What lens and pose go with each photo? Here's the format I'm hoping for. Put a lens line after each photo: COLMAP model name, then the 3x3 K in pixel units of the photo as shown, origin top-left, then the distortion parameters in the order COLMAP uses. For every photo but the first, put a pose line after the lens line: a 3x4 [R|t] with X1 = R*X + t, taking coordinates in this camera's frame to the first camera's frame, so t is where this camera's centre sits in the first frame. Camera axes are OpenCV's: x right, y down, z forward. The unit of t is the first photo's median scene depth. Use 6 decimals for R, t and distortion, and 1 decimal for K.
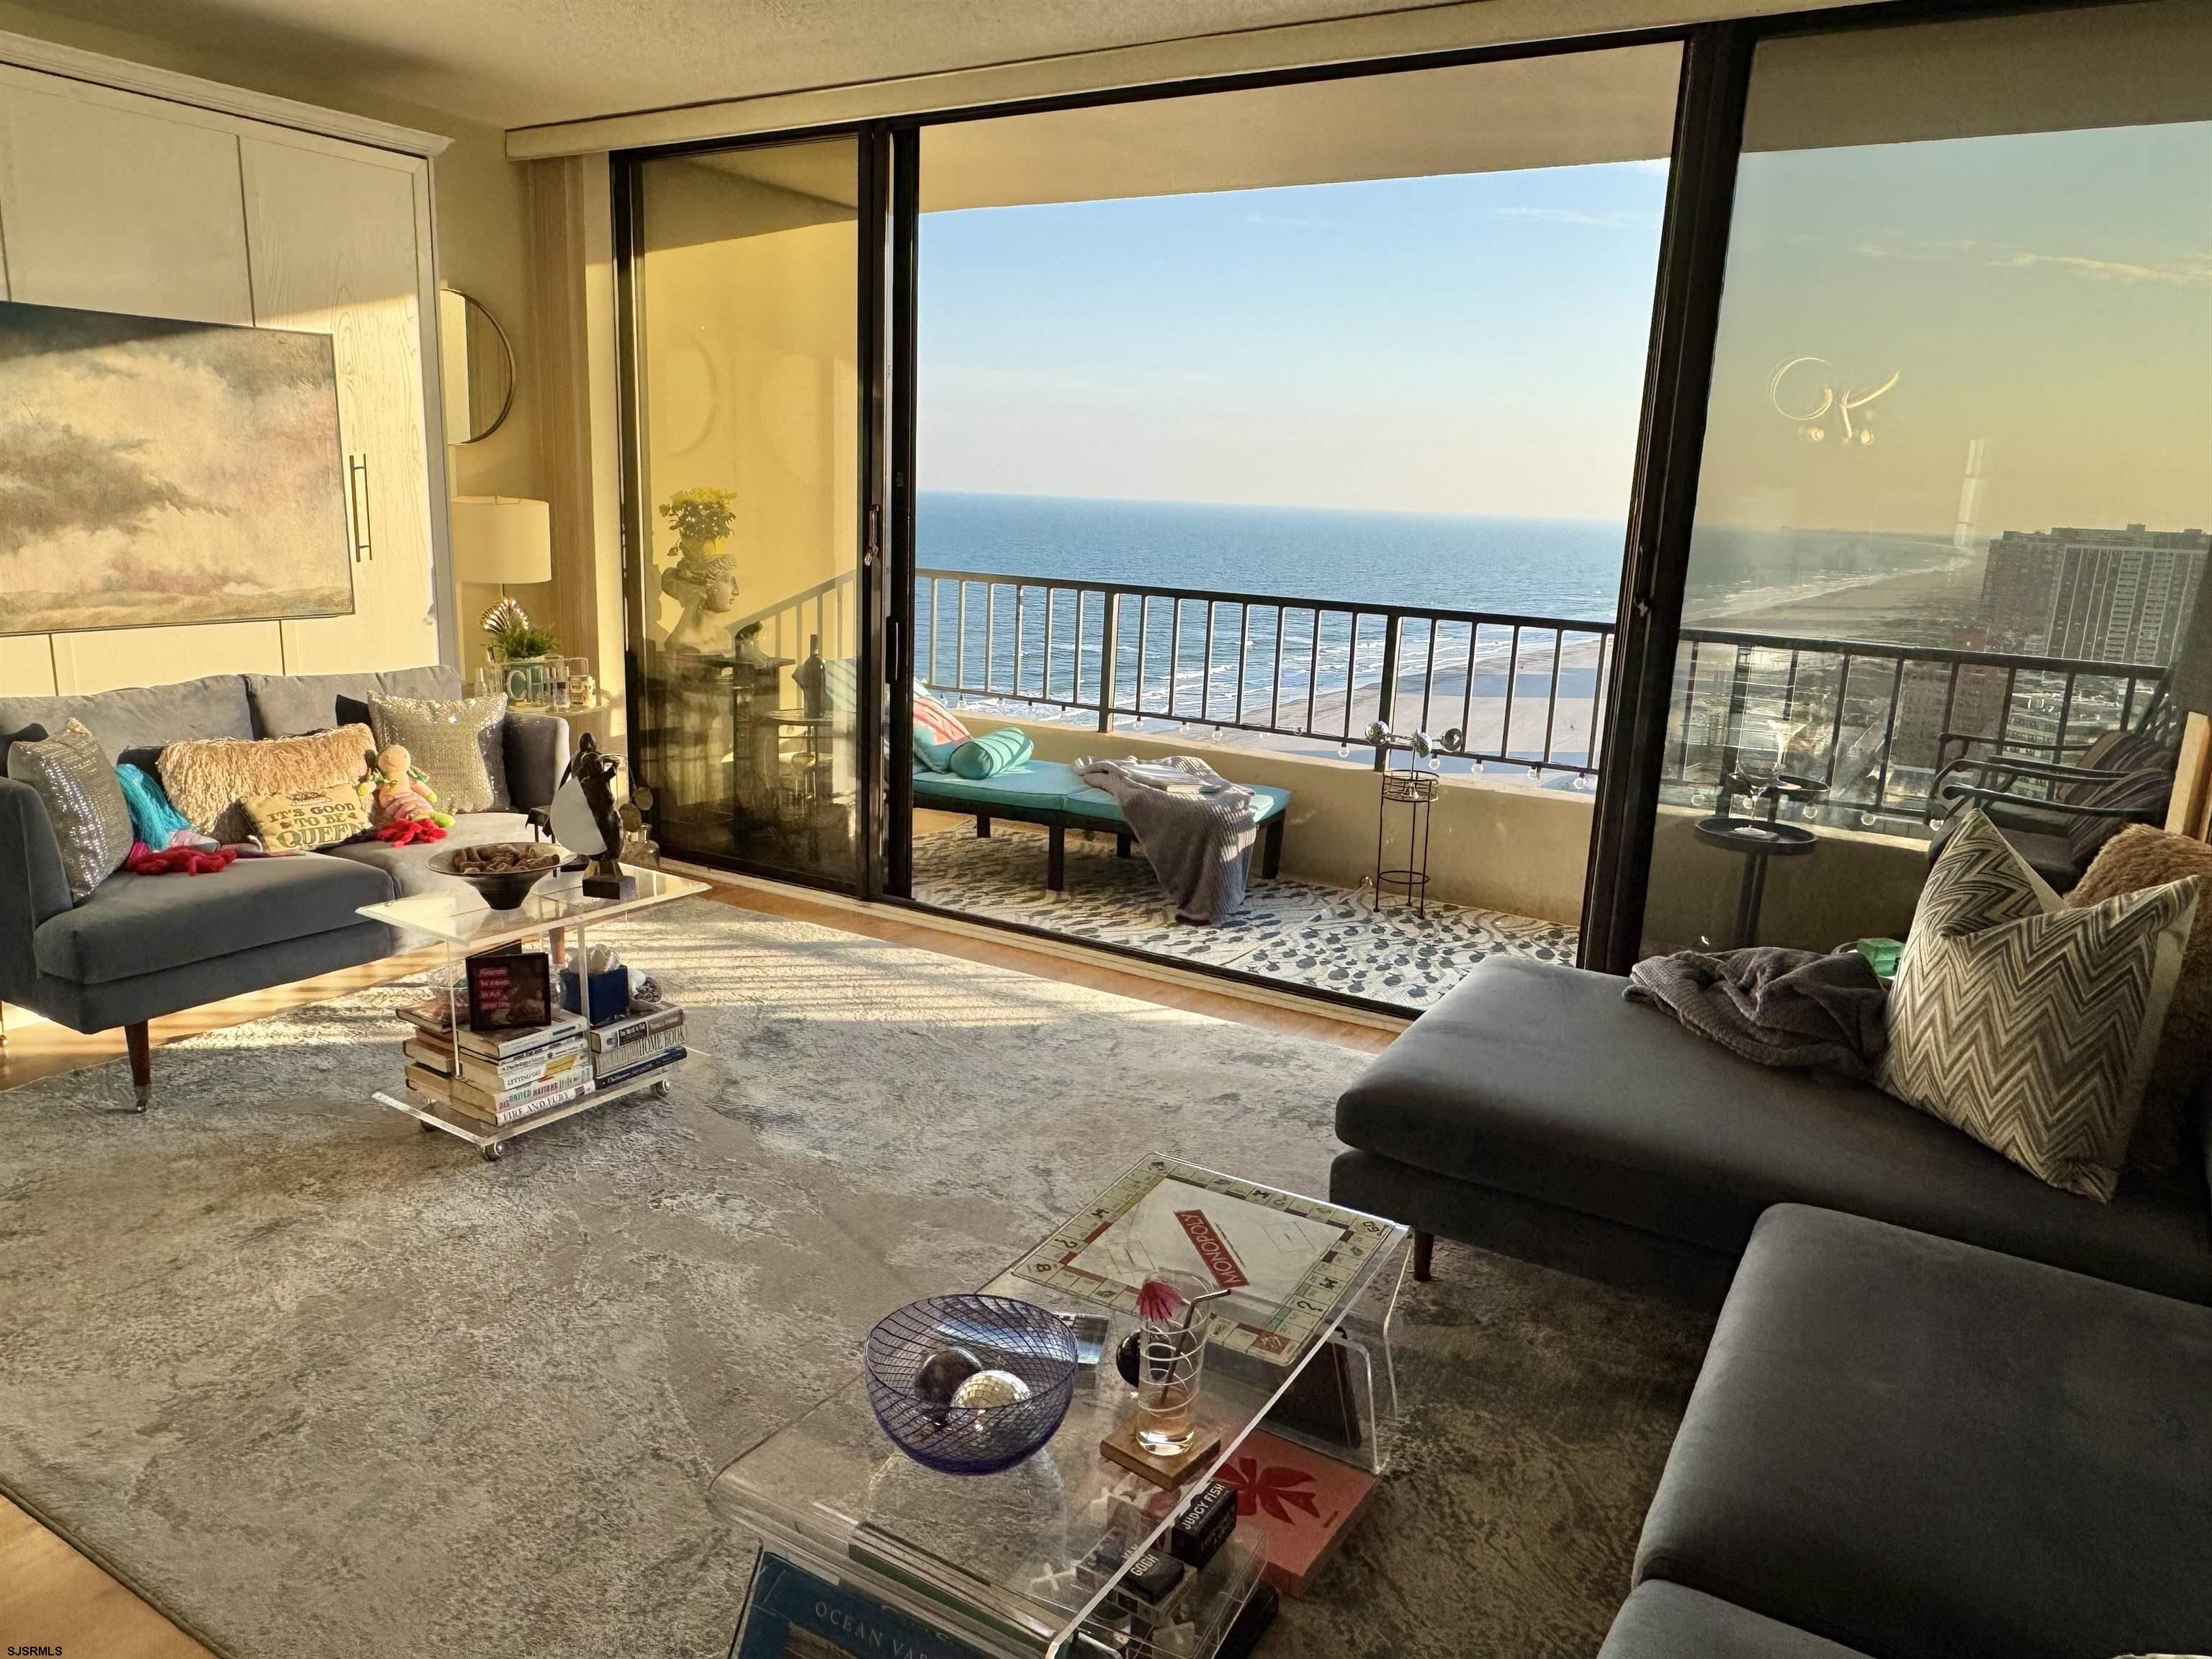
lens RADIAL K [[1496.7, 0, 1106.0], [0, 1496.7, 829.5], [0, 0, 1]] dist [-0.005782, -0.002248]
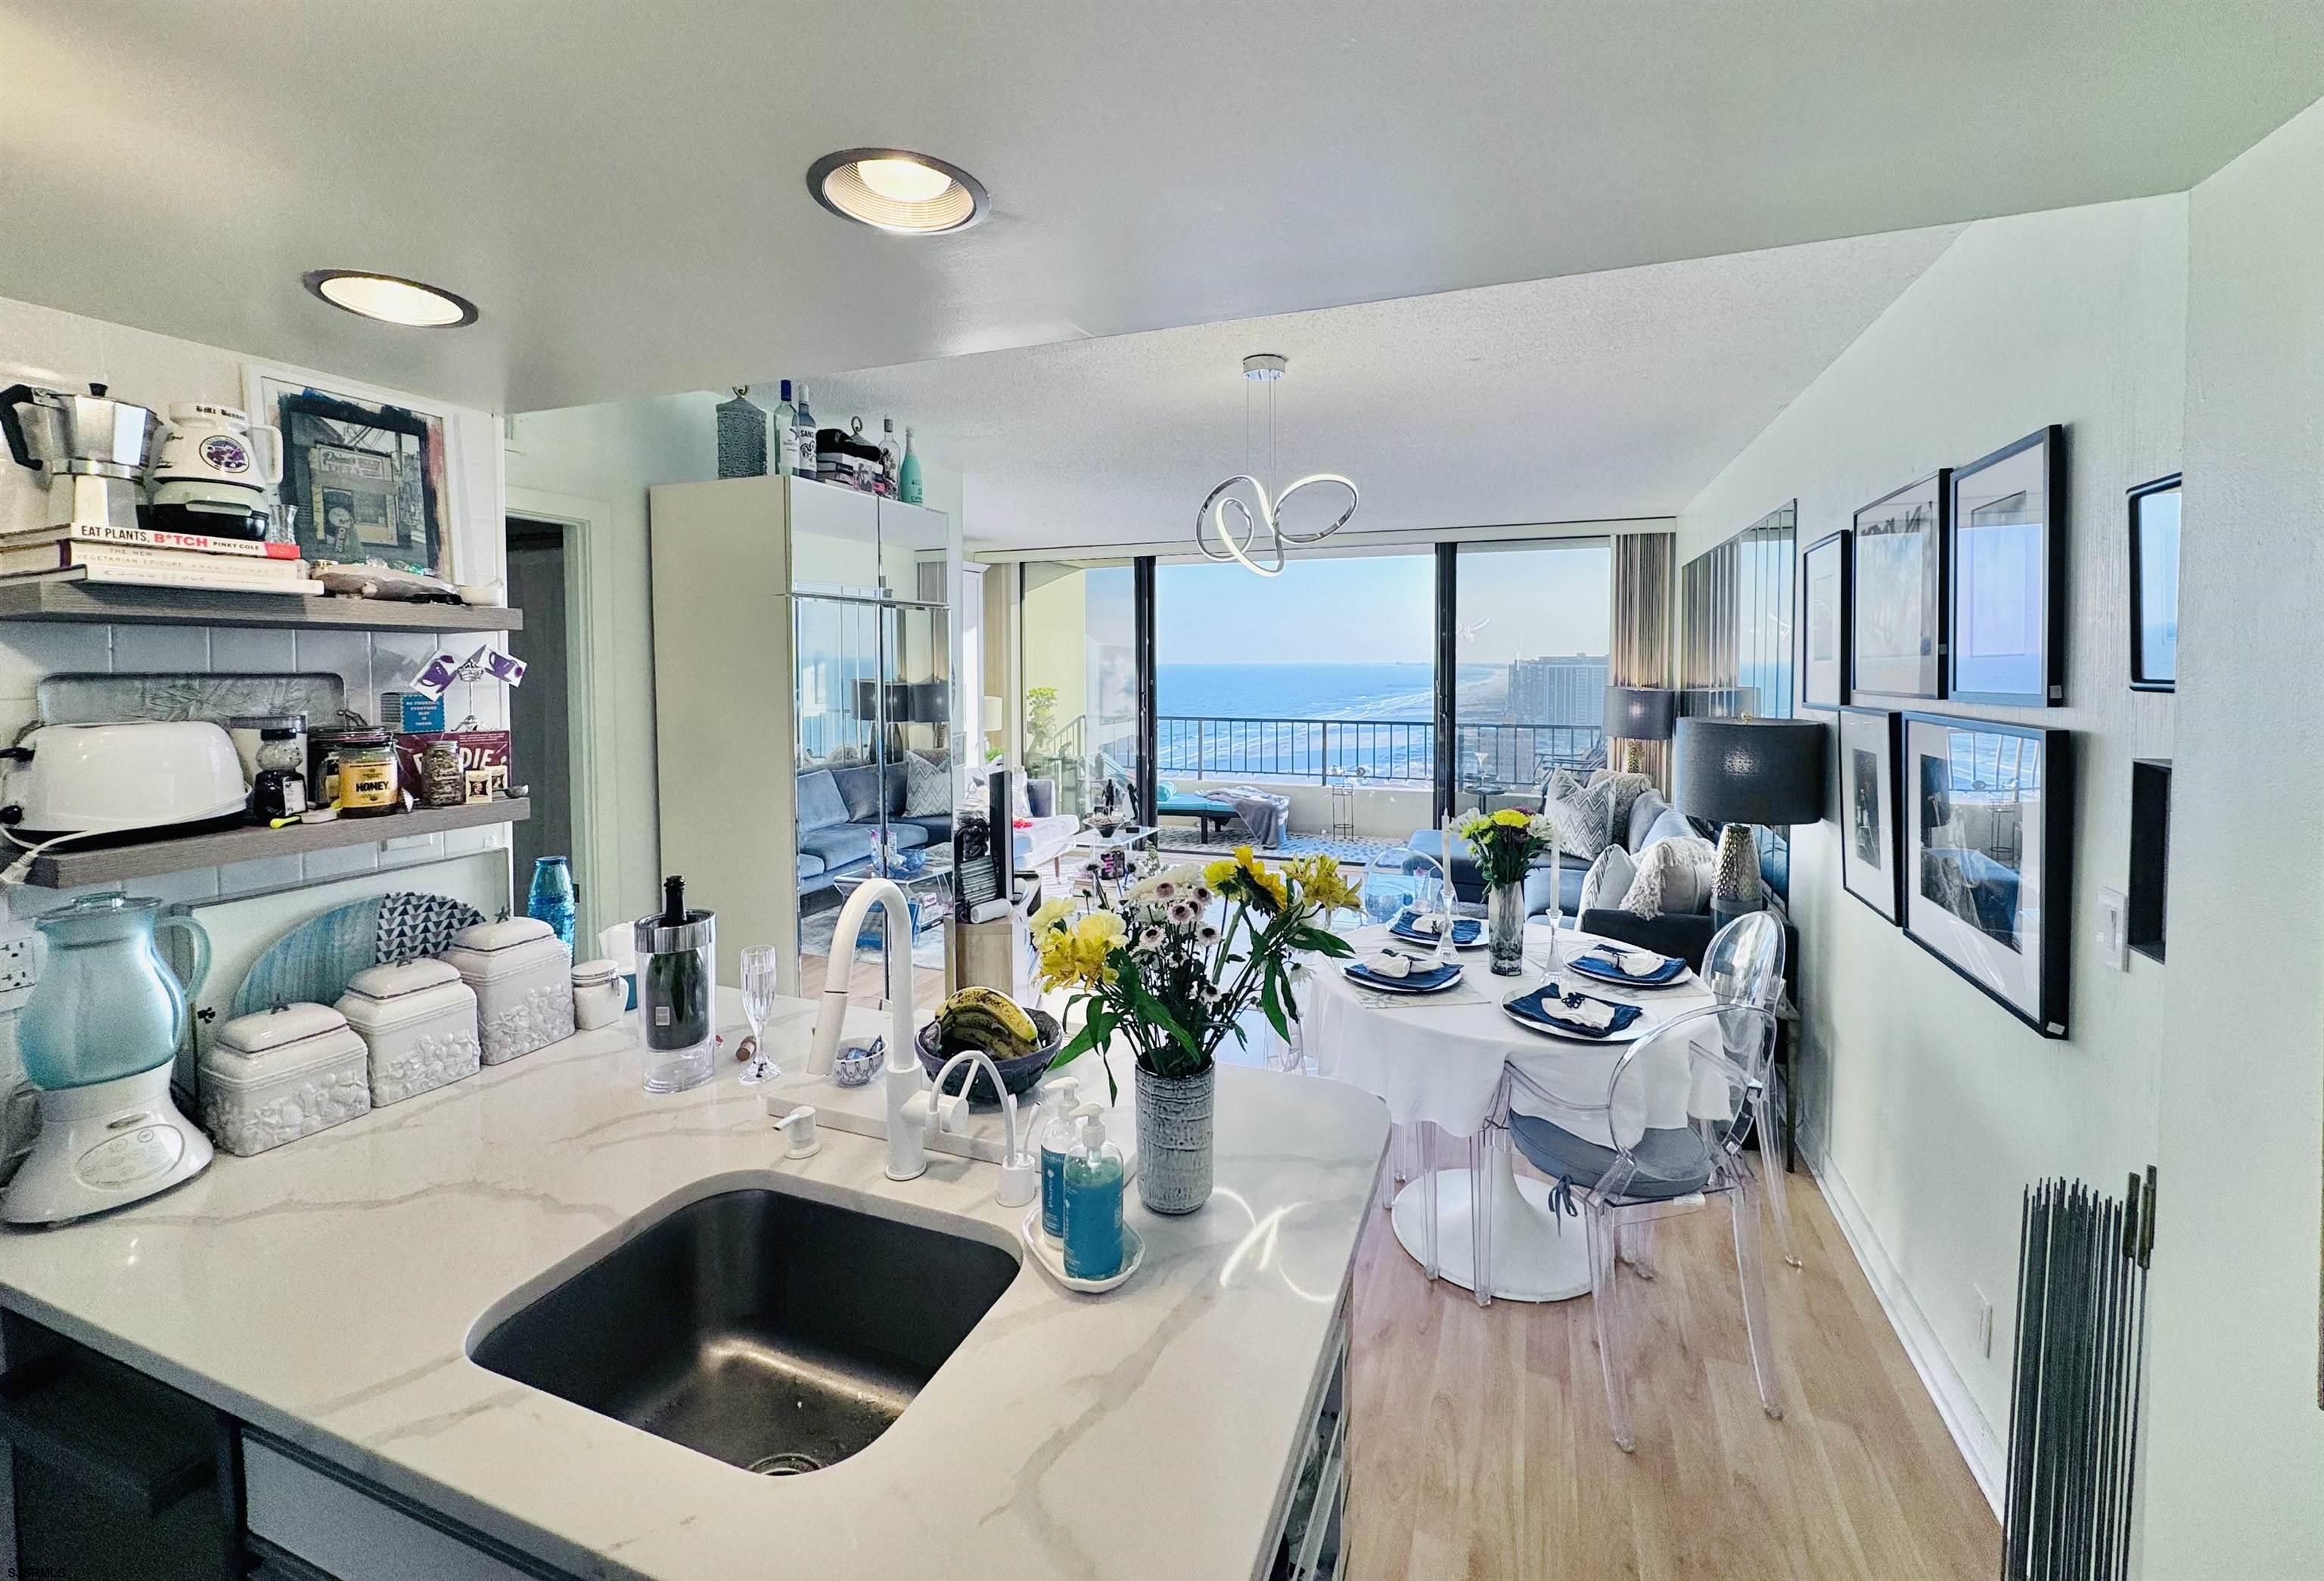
lens RADIAL K [[950.7, 0, 1165.1], [0, 950.7, 672.2], [0, 0, 1]] dist [0.000190, -0.008879]
pose [[0.981711, -0.048932, 0.183983, -0.399145], [0.084970, 0.977428, -0.193430, 0.066800], [-0.170365, 0.205526, 0.963709, -0.573981]]
